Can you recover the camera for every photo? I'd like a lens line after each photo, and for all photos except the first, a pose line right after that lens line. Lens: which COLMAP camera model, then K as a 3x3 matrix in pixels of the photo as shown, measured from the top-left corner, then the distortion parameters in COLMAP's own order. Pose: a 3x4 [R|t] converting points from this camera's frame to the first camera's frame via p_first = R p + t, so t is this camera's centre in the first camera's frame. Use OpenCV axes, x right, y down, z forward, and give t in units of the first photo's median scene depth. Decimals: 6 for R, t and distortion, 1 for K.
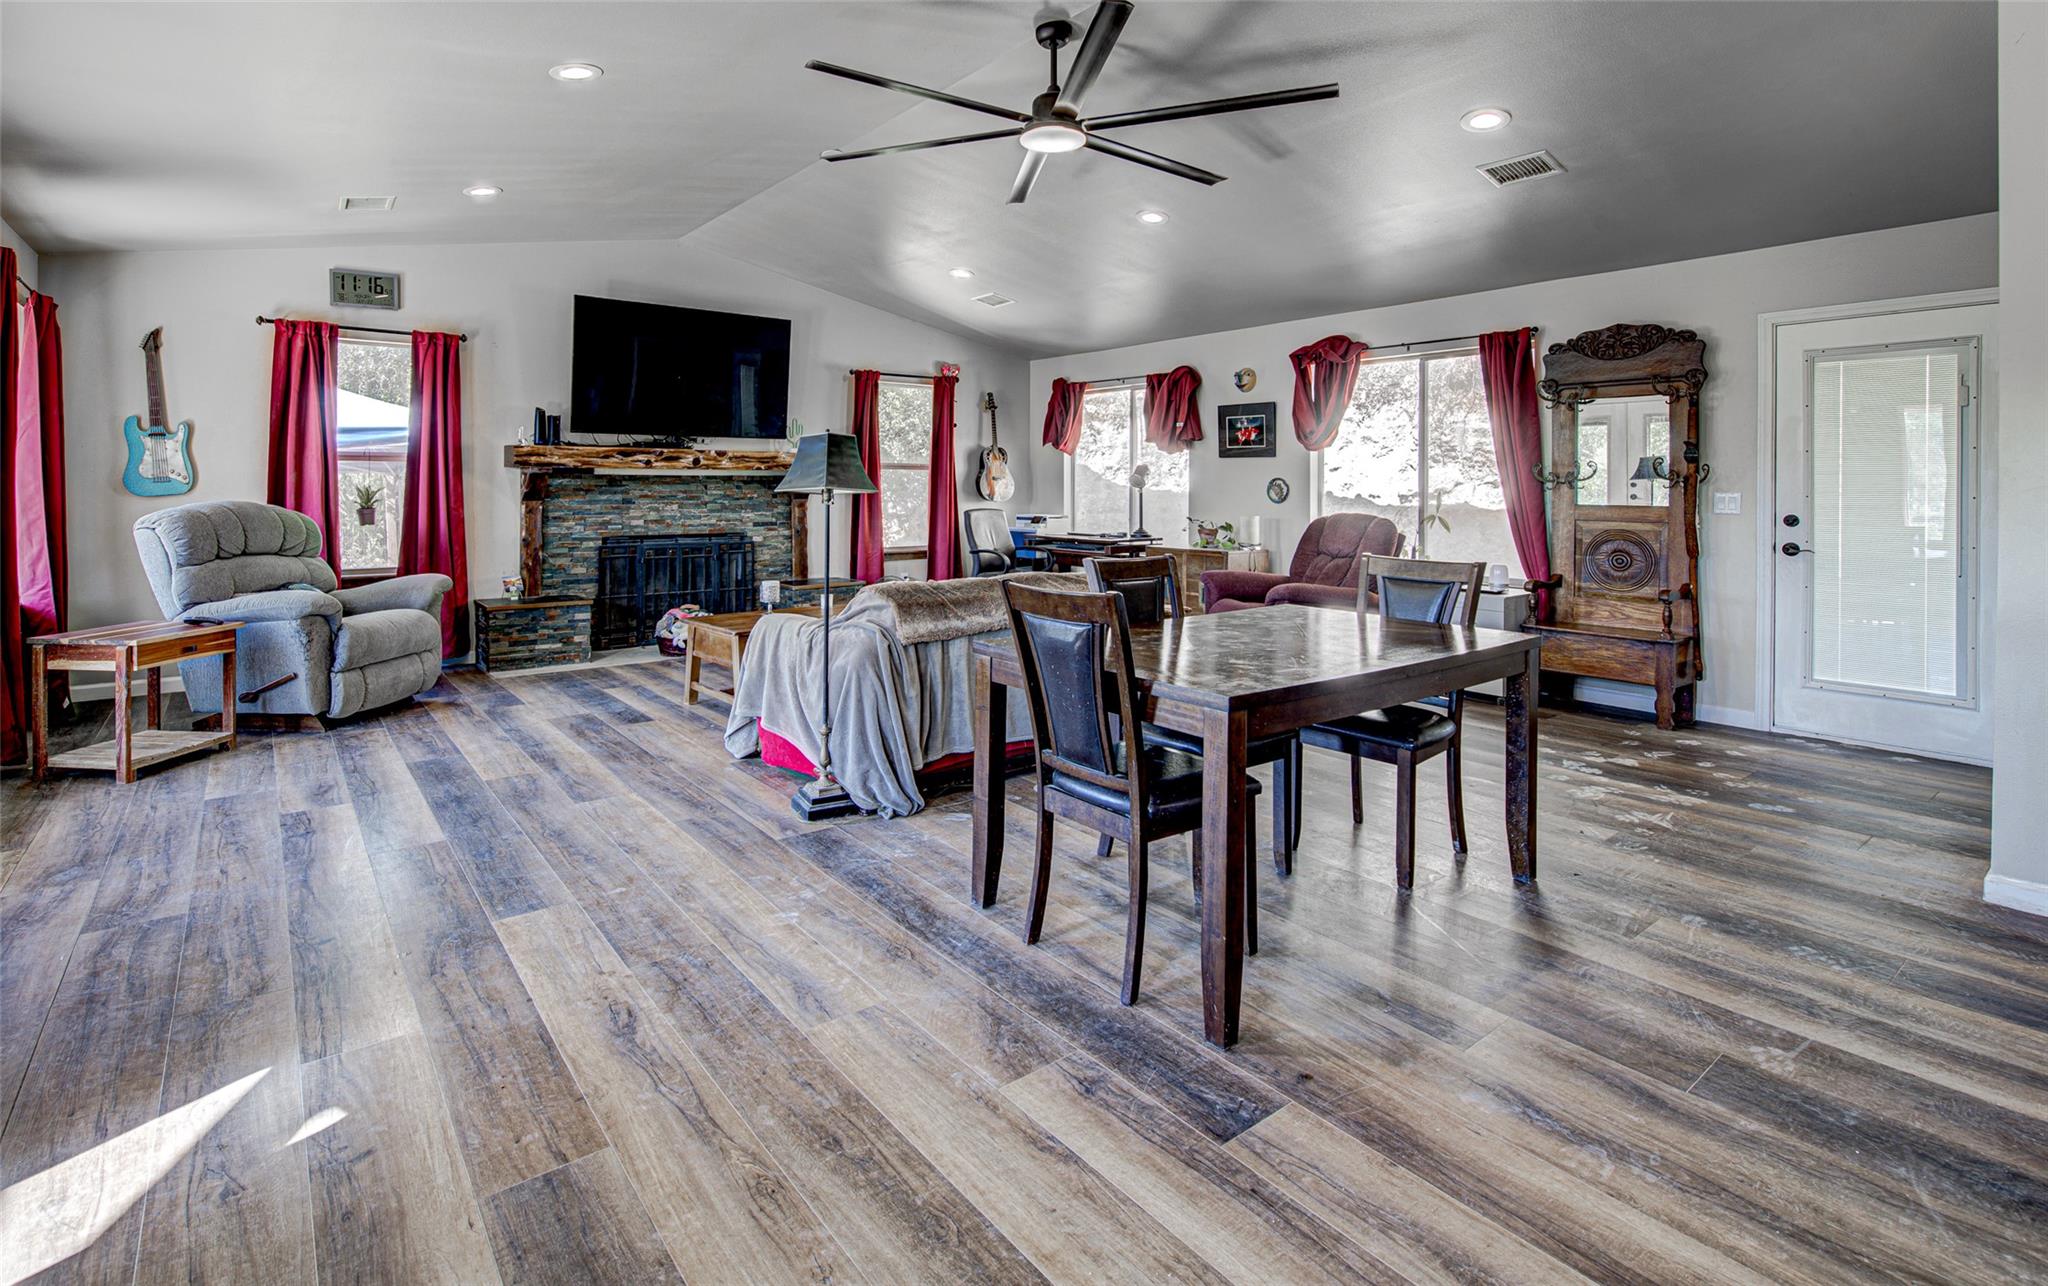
lens RADIAL K [[976.4, 0, 1031.0], [0, 976.4, 491.1], [0, 0, 1]] dist [0.000854, -0.000366]
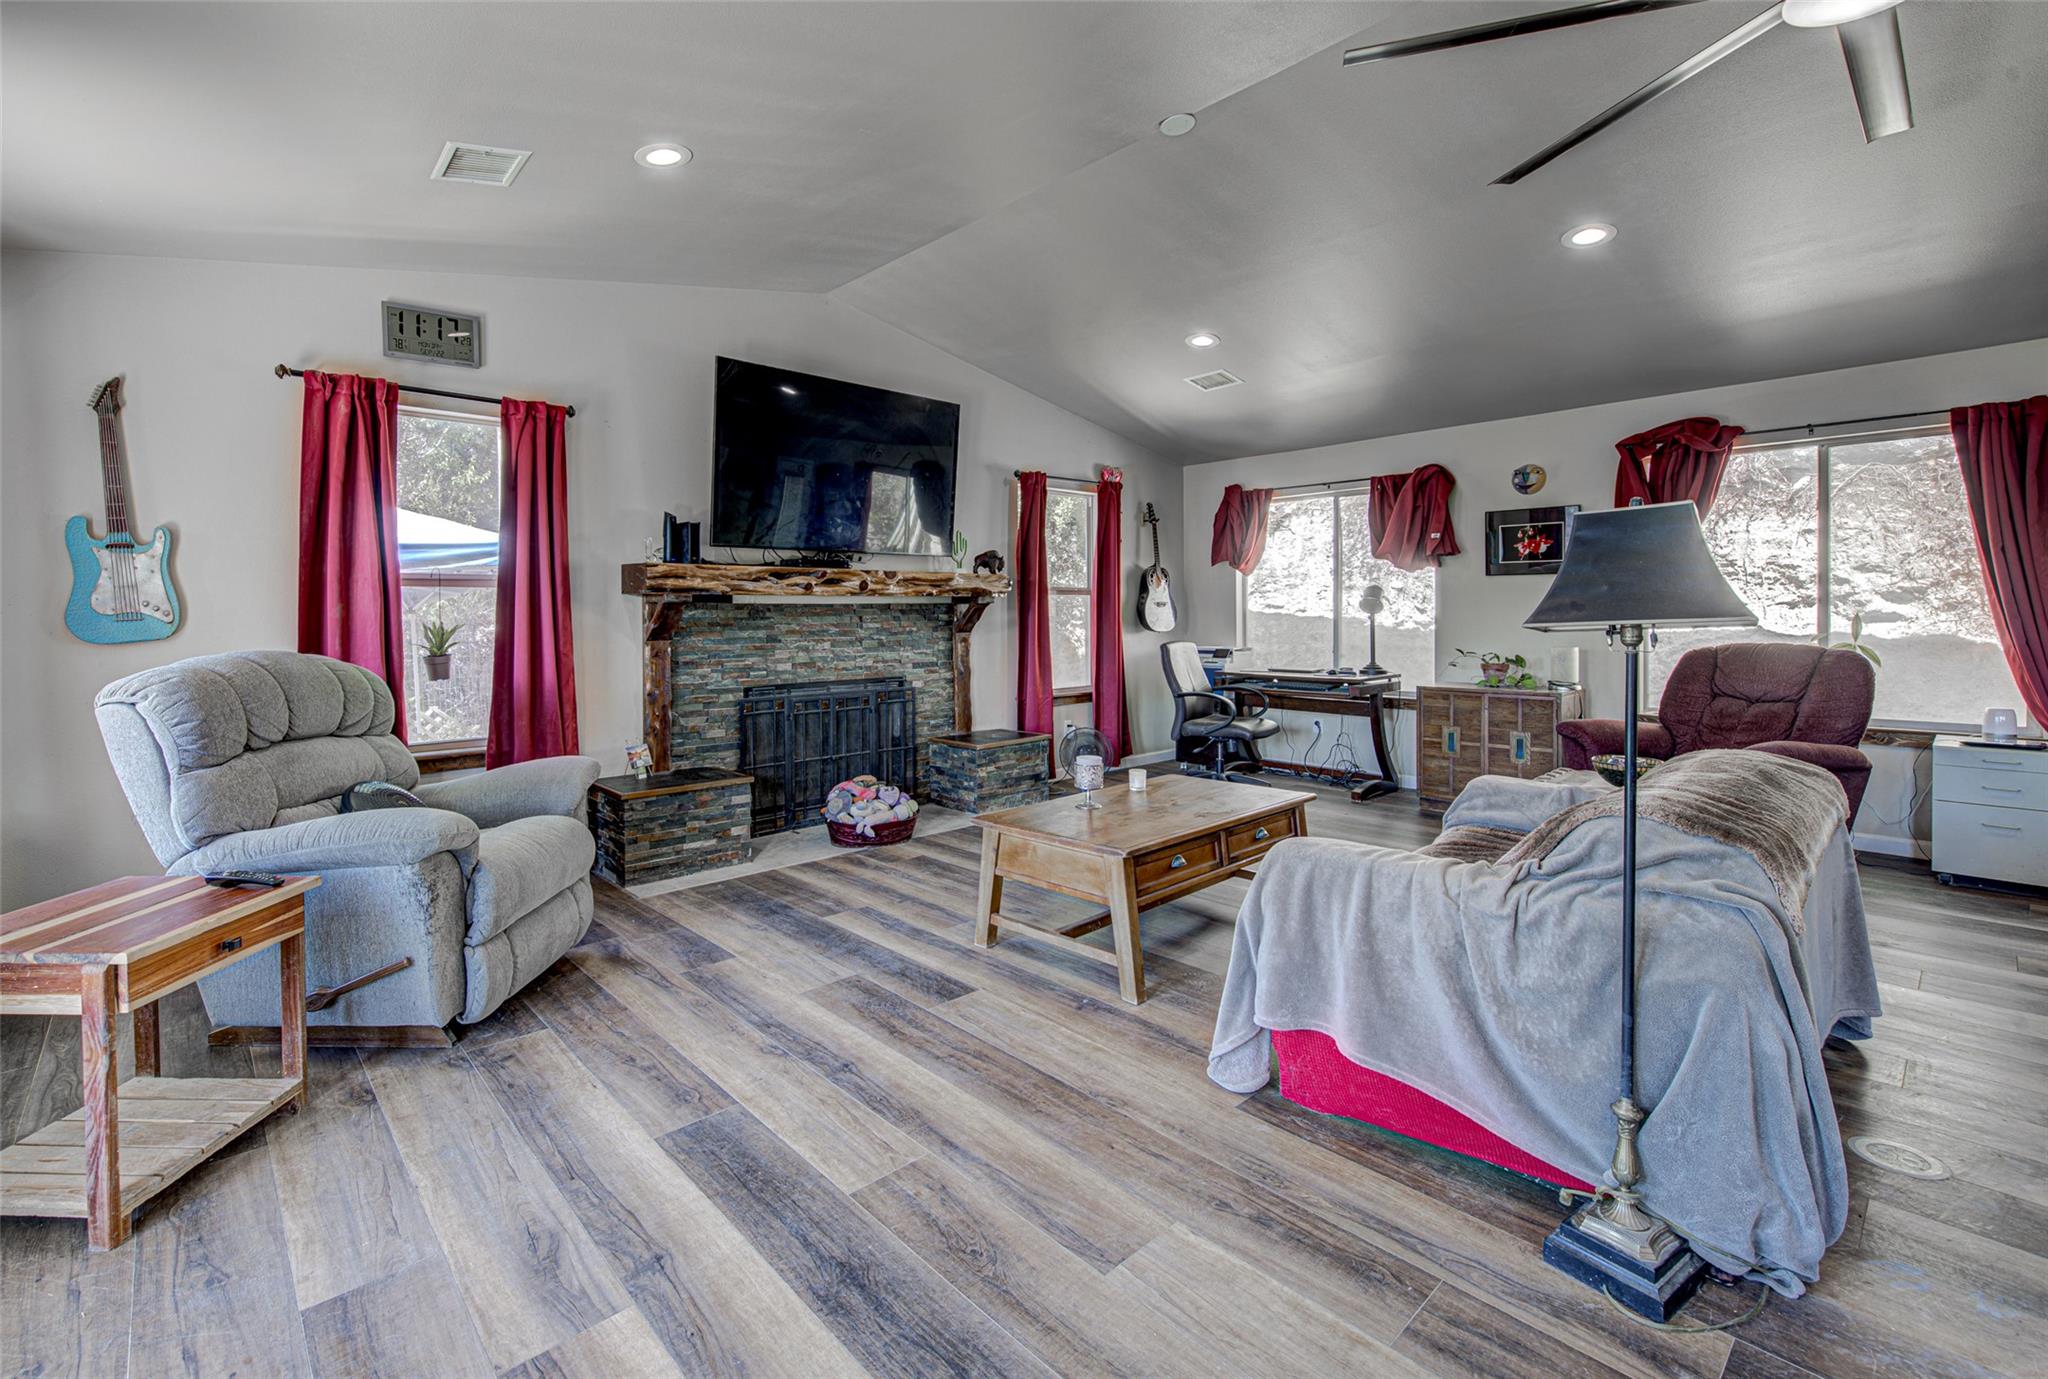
lens RADIAL K [[914.2, 0, 1009.6], [0, 914.2, 627.3], [0, 0, 1]] dist [0.002869, -0.001237]
pose [[0.997619, -0.011862, 0.067944, -0.290576], [0.011163, 0.999881, 0.010648, -0.004160], [-0.068062, -0.009864, 0.997632, 0.296973]]
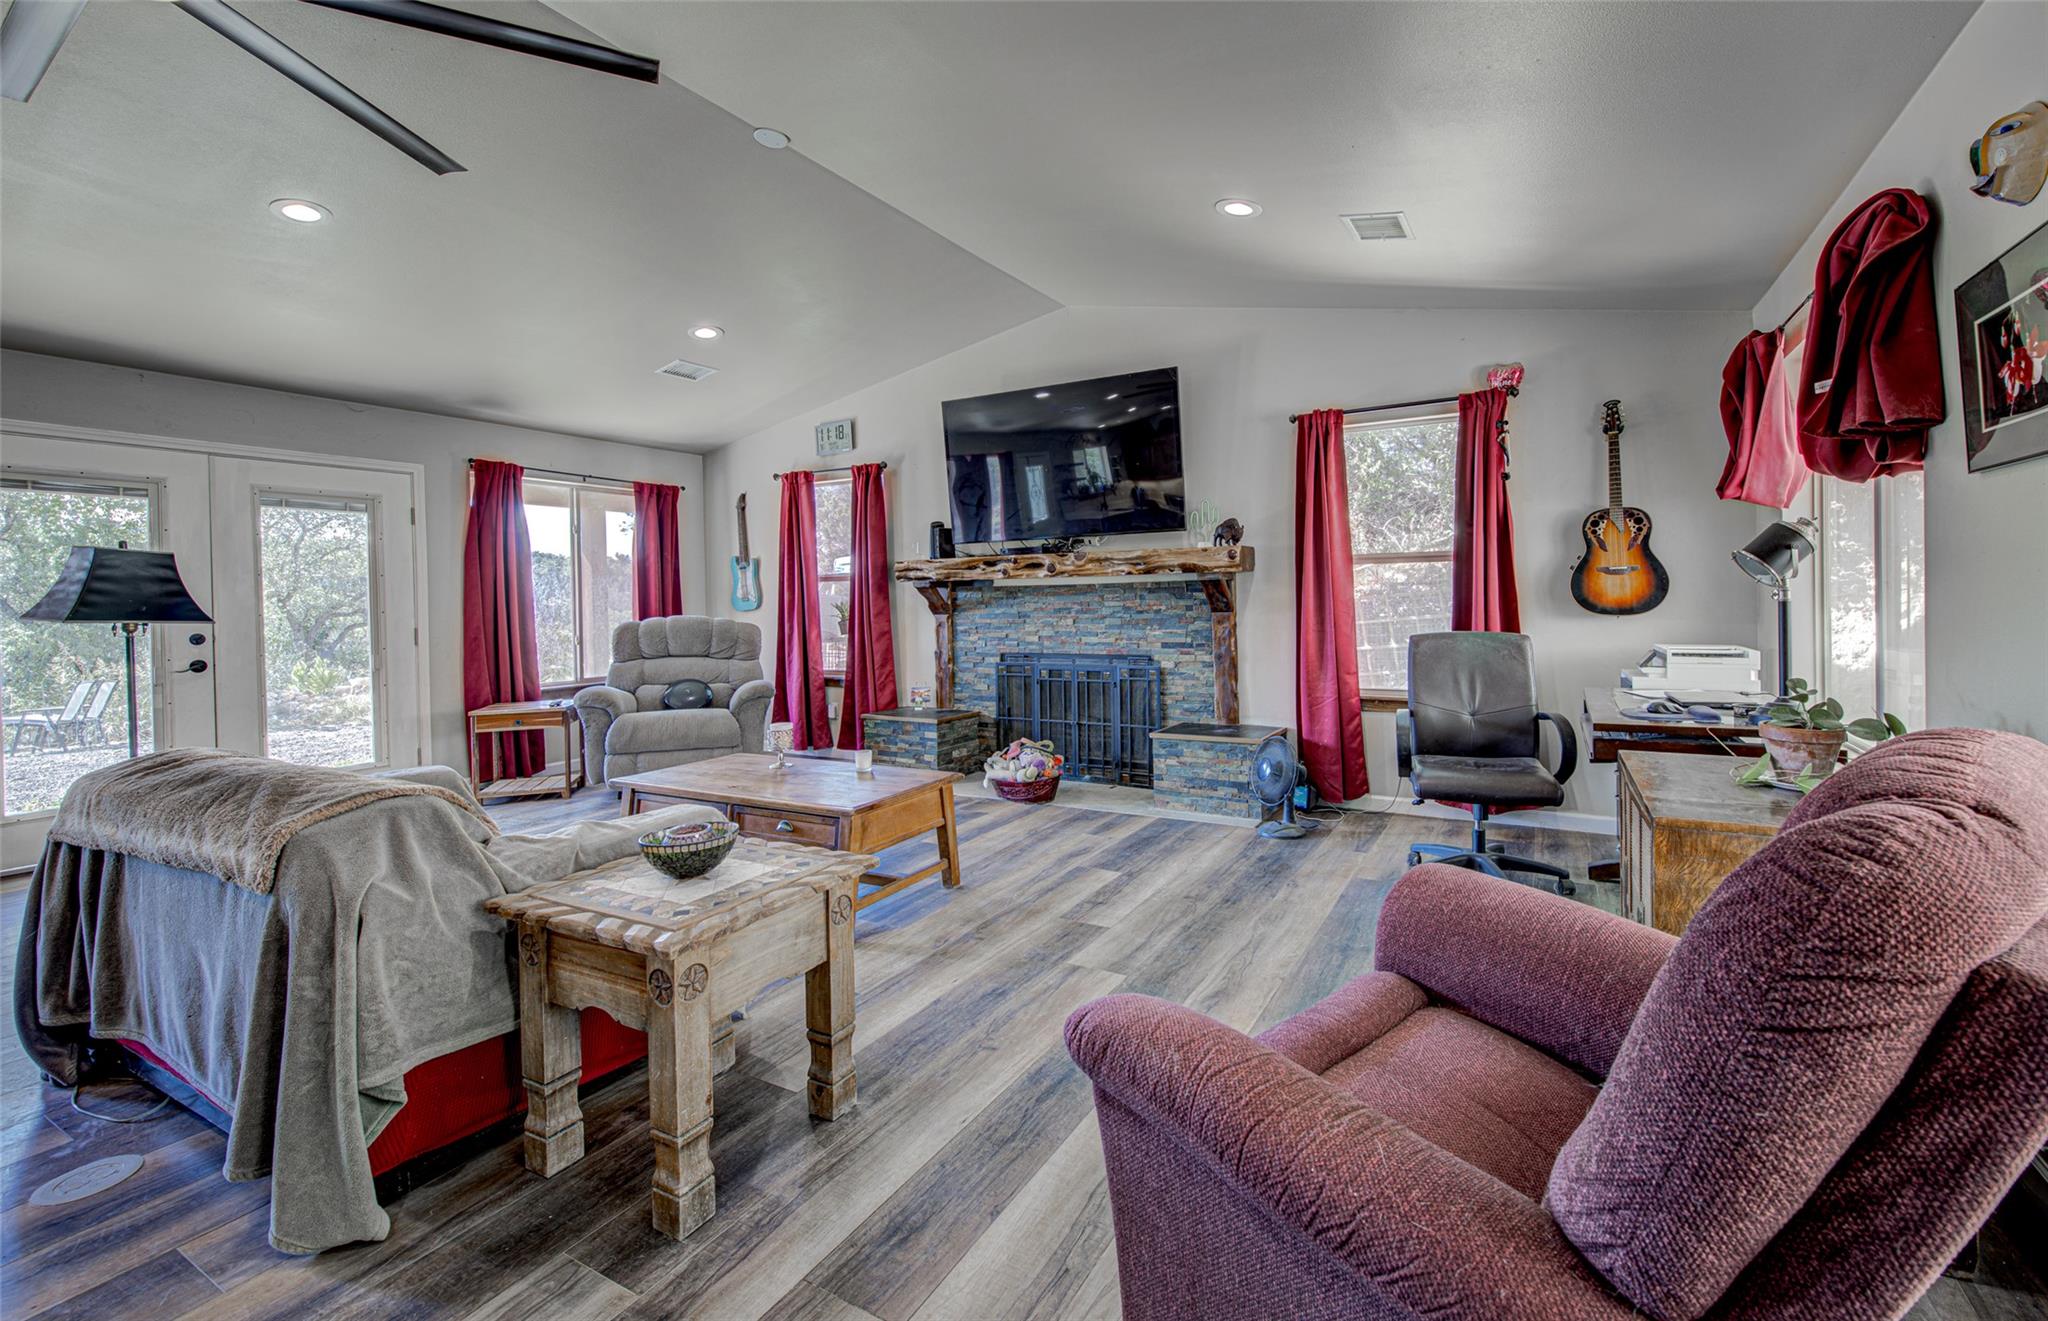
lens RADIAL K [[885.3, 0, 1032.1], [0, 885.3, 611.9], [0, 0, 1]] dist [-0.001242, -0.000284]
pose [[0.365326, 0.004214, -0.930870, 0.368726], [0.013258, 0.999865, 0.009730, -0.000309], [0.930785, -0.015896, 0.365221, 0.738756]]
